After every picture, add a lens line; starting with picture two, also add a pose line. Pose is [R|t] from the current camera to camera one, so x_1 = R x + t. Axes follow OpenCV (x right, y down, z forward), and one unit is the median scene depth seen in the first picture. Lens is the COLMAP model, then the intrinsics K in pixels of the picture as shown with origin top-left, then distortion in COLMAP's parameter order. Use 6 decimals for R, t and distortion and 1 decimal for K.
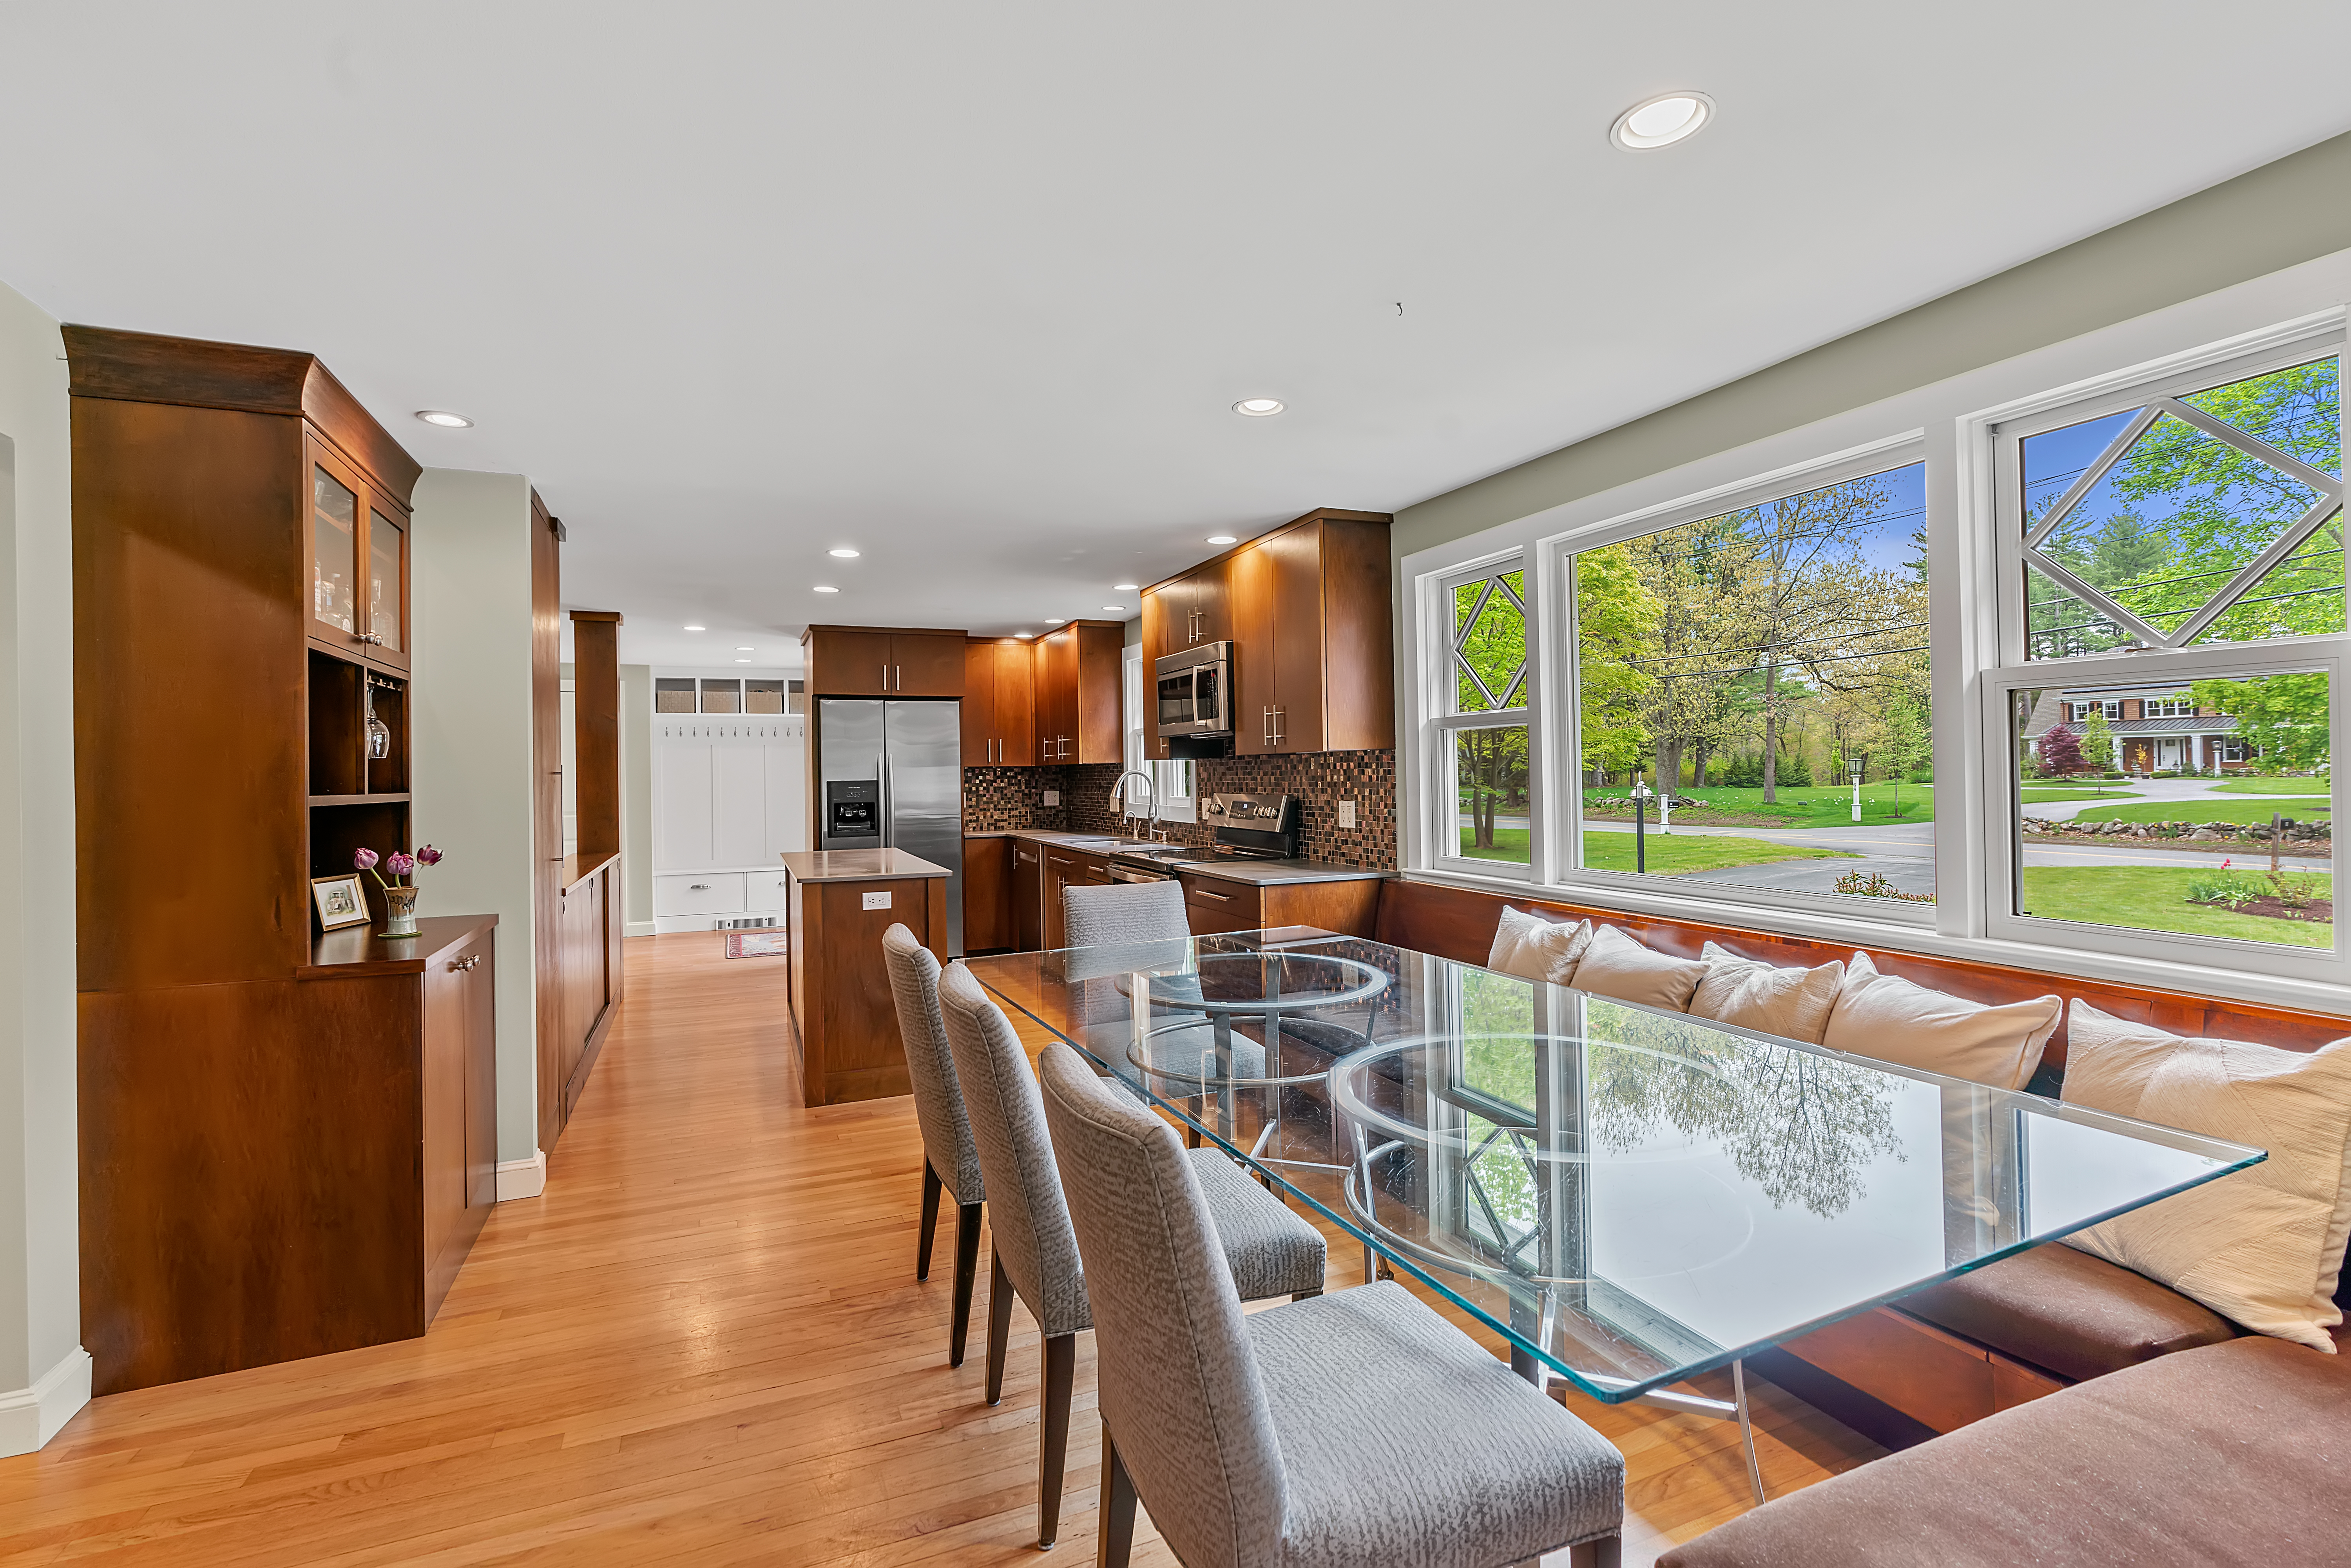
lens RADIAL K [[1083.9, 0, 1162.1], [0, 1083.9, 760.5], [0, 0, 1]] dist [-0.000752, 0.000243]
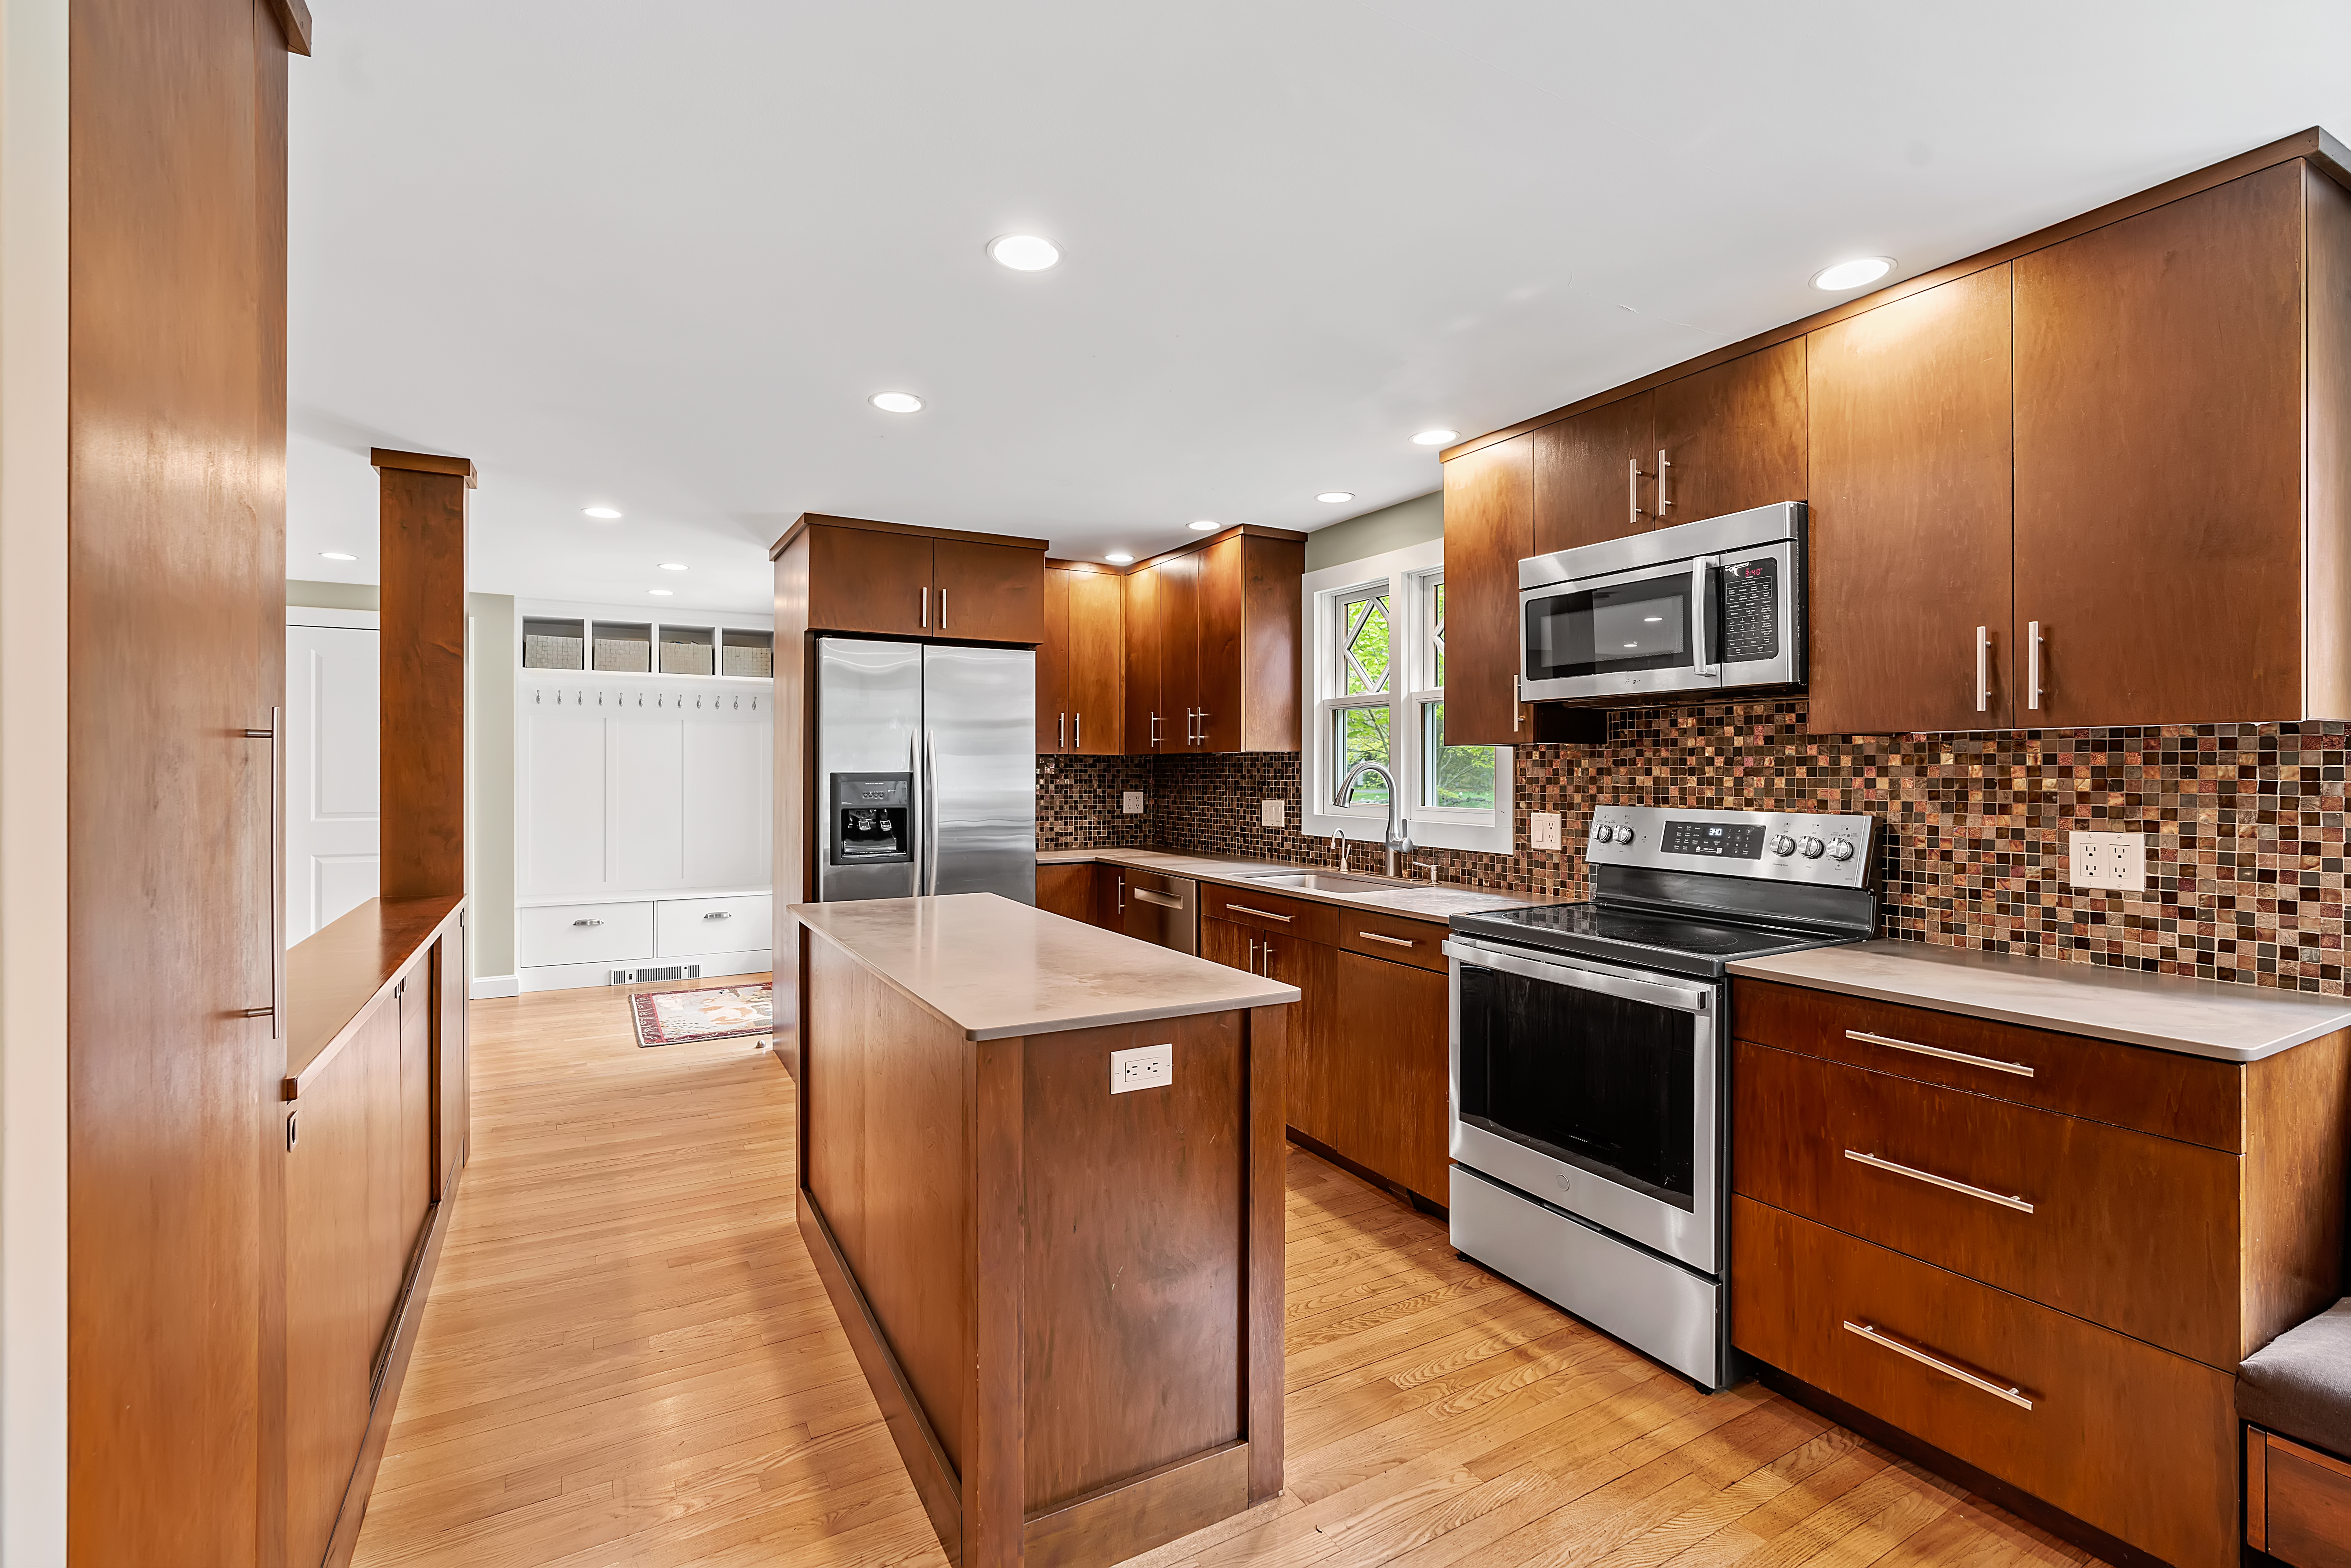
lens RADIAL K [[1065.6, 0, 1163.6], [0, 1065.6, 769.2], [0, 0, 1]] dist [-0.003350, 0.003546]
pose [[0.992820, 0.016860, 0.118421, -0.194366], [-0.018109, 0.999791, 0.009478, 0.008209], [-0.118237, -0.011555, 0.992918, 0.384438]]
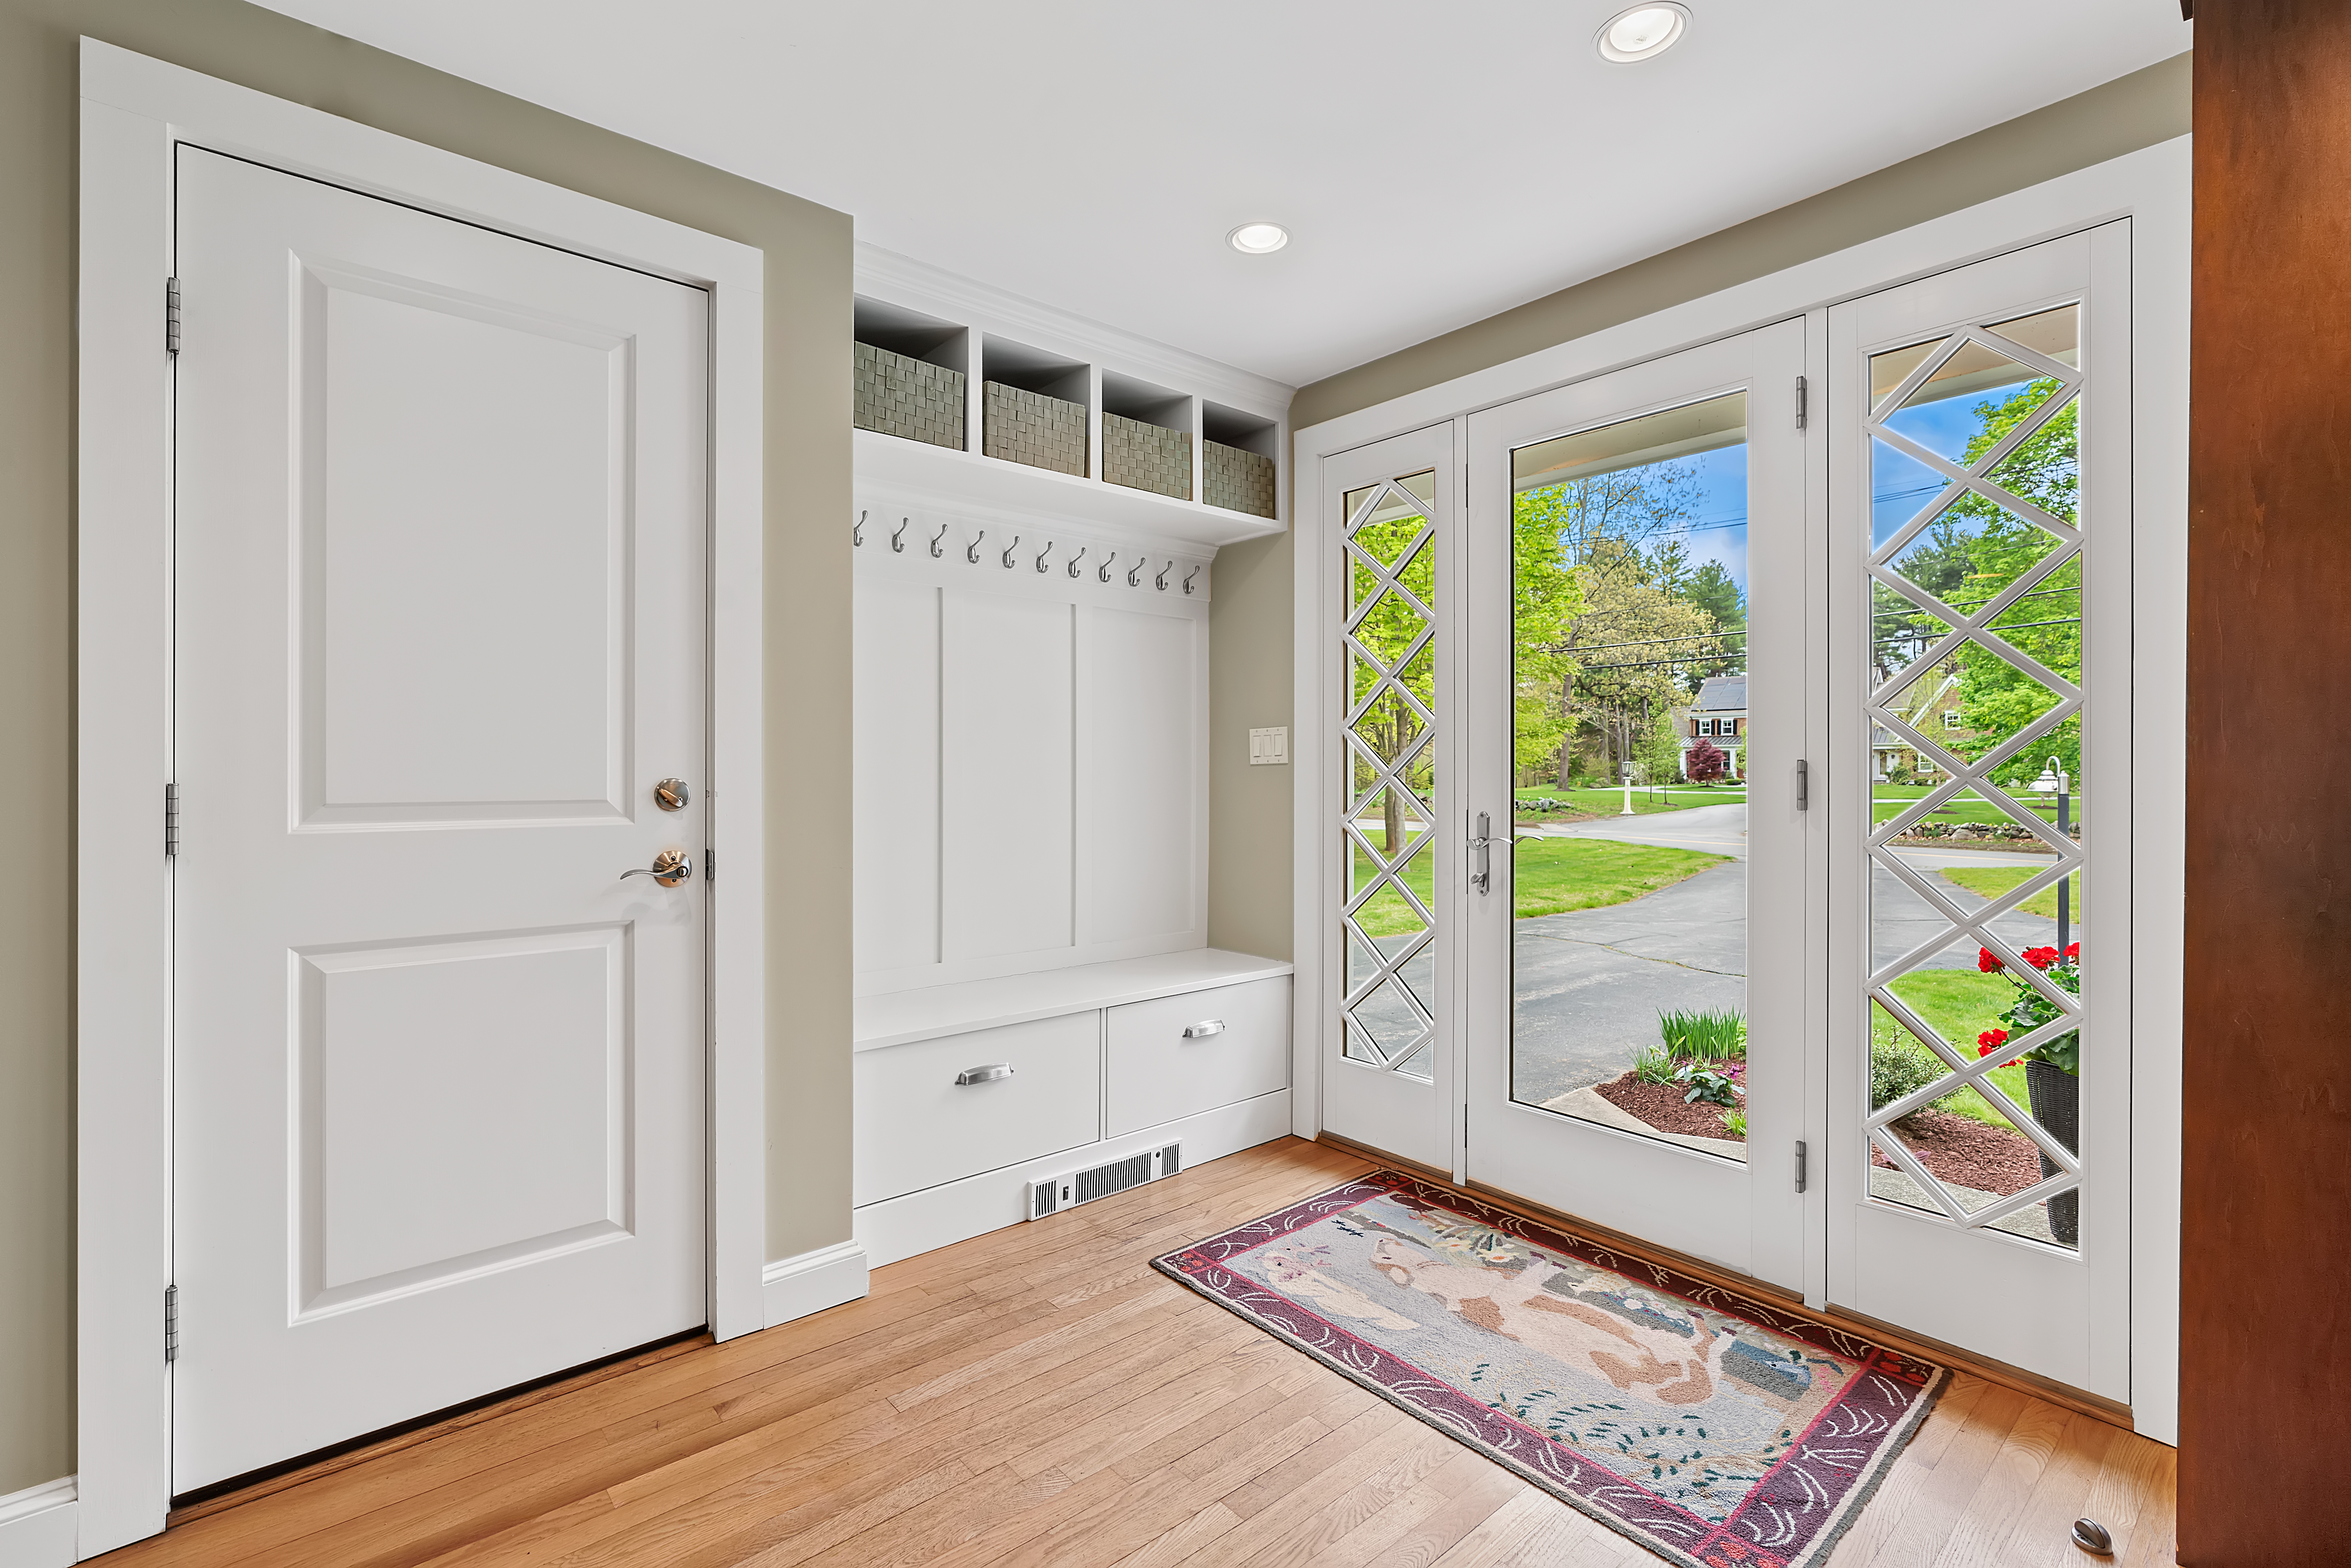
lens RADIAL K [[1065.6, 0, 1163.6], [0, 1065.6, 769.2], [0, 0, 1]] dist [-0.003350, 0.003546]
pose [[0.947659, 0.014312, 0.318963, -0.632781], [-0.016302, 0.999861, 0.003570, 0.048475], [-0.318867, -0.008583, 0.947761, 0.974833]]
